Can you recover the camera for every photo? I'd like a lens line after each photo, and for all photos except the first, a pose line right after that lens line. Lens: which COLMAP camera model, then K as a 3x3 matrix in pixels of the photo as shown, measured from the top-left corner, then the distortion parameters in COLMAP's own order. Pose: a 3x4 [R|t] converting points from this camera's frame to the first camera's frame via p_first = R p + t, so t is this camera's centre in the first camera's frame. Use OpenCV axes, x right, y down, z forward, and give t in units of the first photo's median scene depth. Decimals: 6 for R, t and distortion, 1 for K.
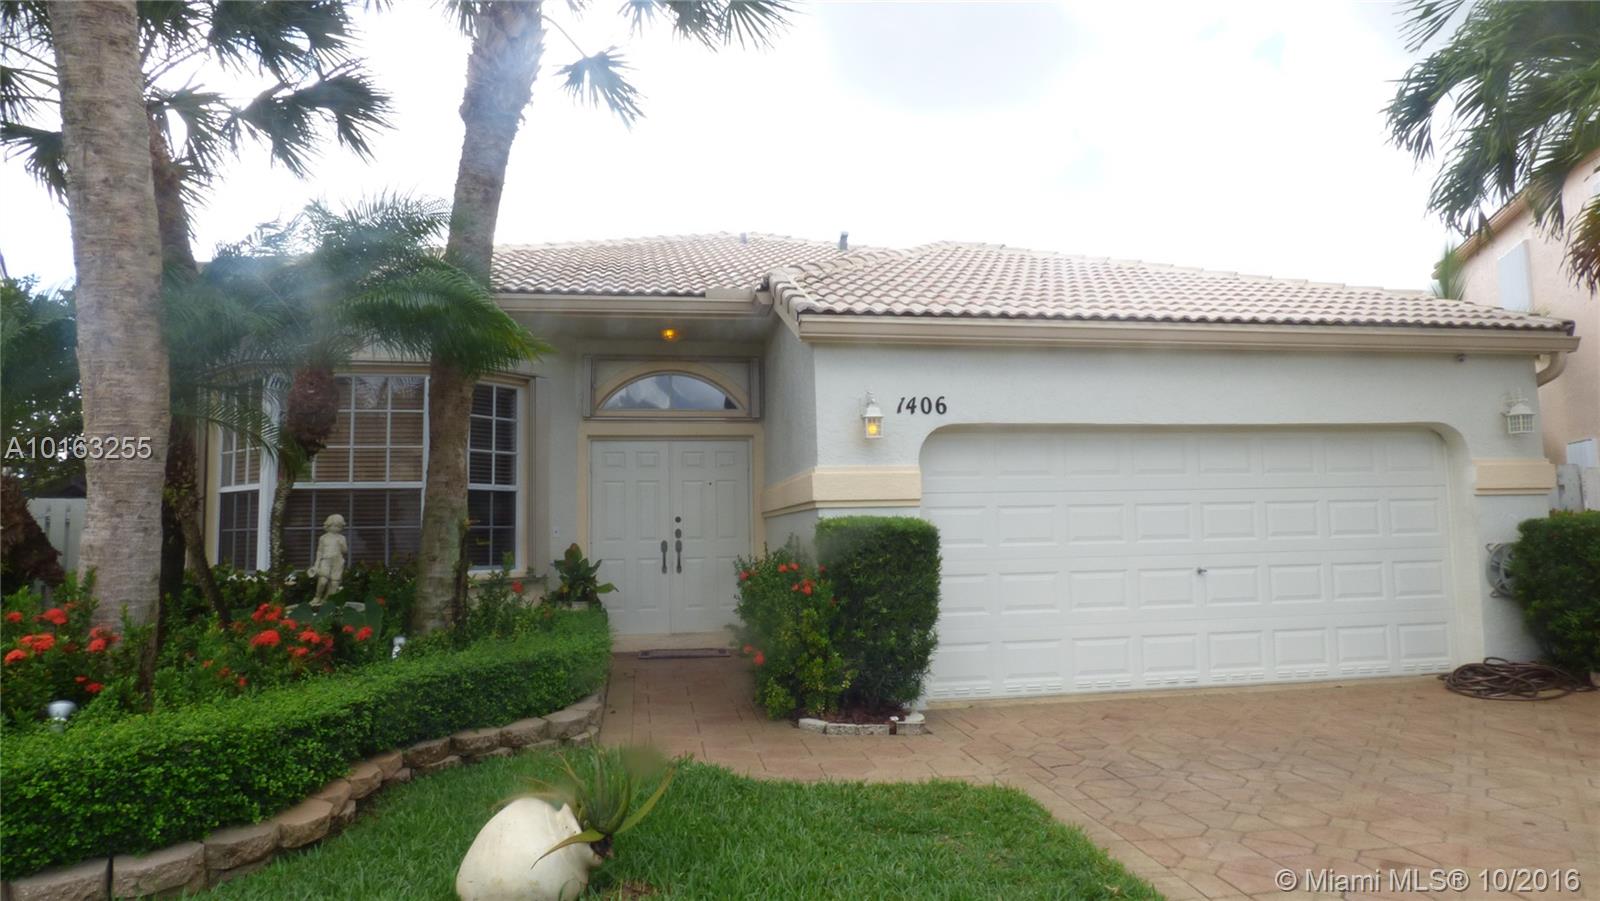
lens RADIAL K [[963.7, 0, 791.4], [0, 963.7, 454.2], [0, 0, 1]] dist [-0.022468, 0.033729]
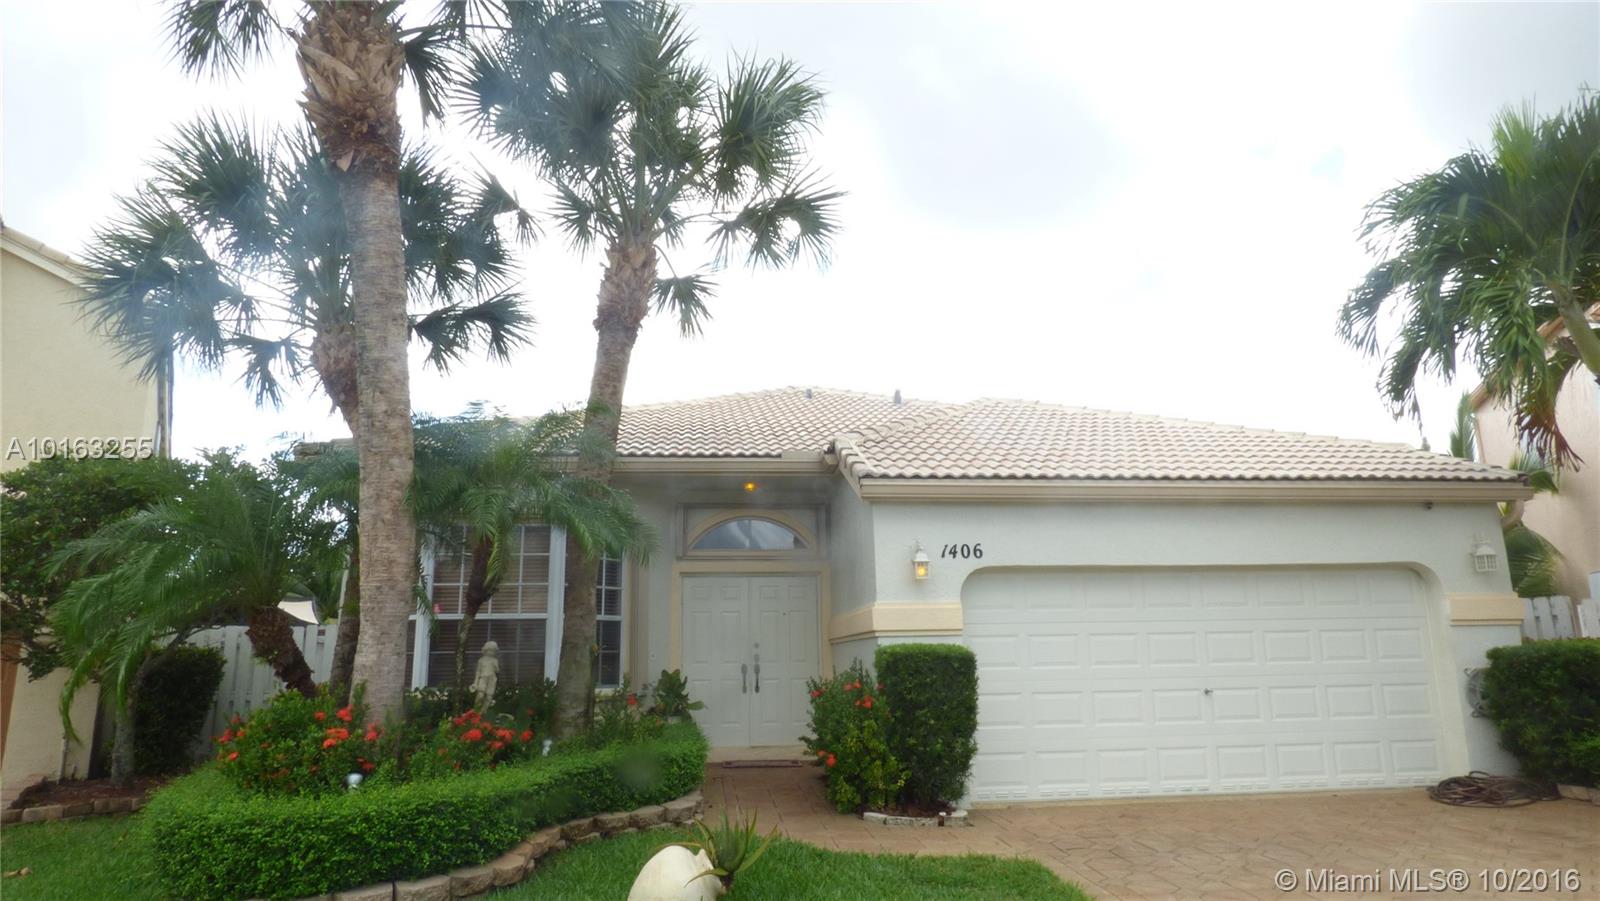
lens RADIAL K [[963.7, 0, 791.4], [0, 963.7, 454.2], [0, 0, 1]] dist [-0.022468, 0.033729]
pose [[0.998057, -0.010112, -0.061483, -0.003704], [0.002287, 0.992022, -0.126045, -0.021599], [0.062268, 0.125659, 0.990117, -0.259775]]
